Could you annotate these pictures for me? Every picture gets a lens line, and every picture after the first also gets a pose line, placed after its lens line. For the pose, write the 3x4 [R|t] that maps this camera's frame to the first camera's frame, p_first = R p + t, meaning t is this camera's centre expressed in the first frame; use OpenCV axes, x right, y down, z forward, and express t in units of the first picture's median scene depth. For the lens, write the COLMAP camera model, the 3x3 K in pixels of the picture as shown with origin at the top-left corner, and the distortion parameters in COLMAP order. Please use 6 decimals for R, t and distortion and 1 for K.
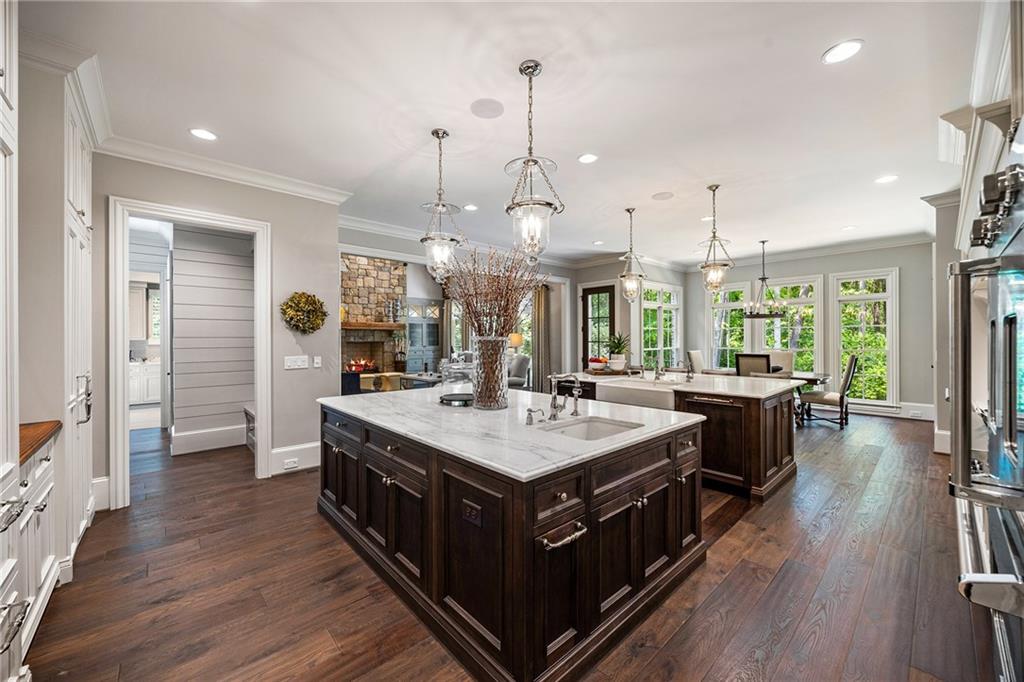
lens RADIAL K [[419.0, 0, 499.4], [0, 419.0, 342.4], [0, 0, 1]] dist [-0.002918, -0.000285]
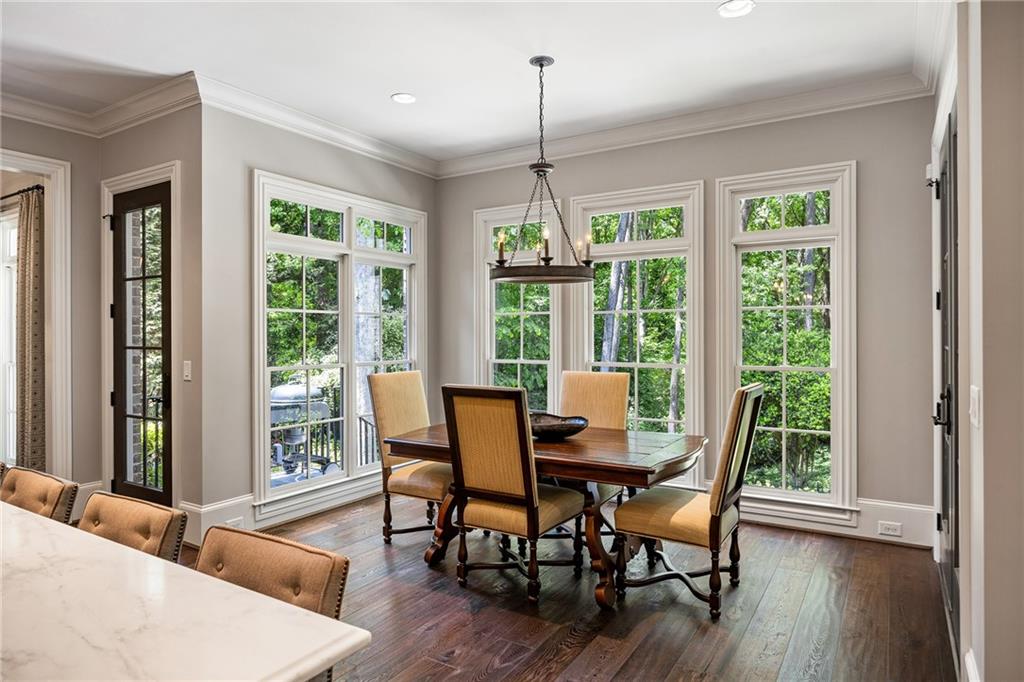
lens RADIAL K [[662.2, 0, 512.0], [0, 662.2, 341.0], [0, 0, 1]] dist [0.001495, 0.000175]
pose [[0.958936, -0.001994, 0.283614, 0.401304], [0.001318, 0.999996, 0.002575, -0.008583], [-0.283618, -0.002096, 0.958935, 0.422859]]
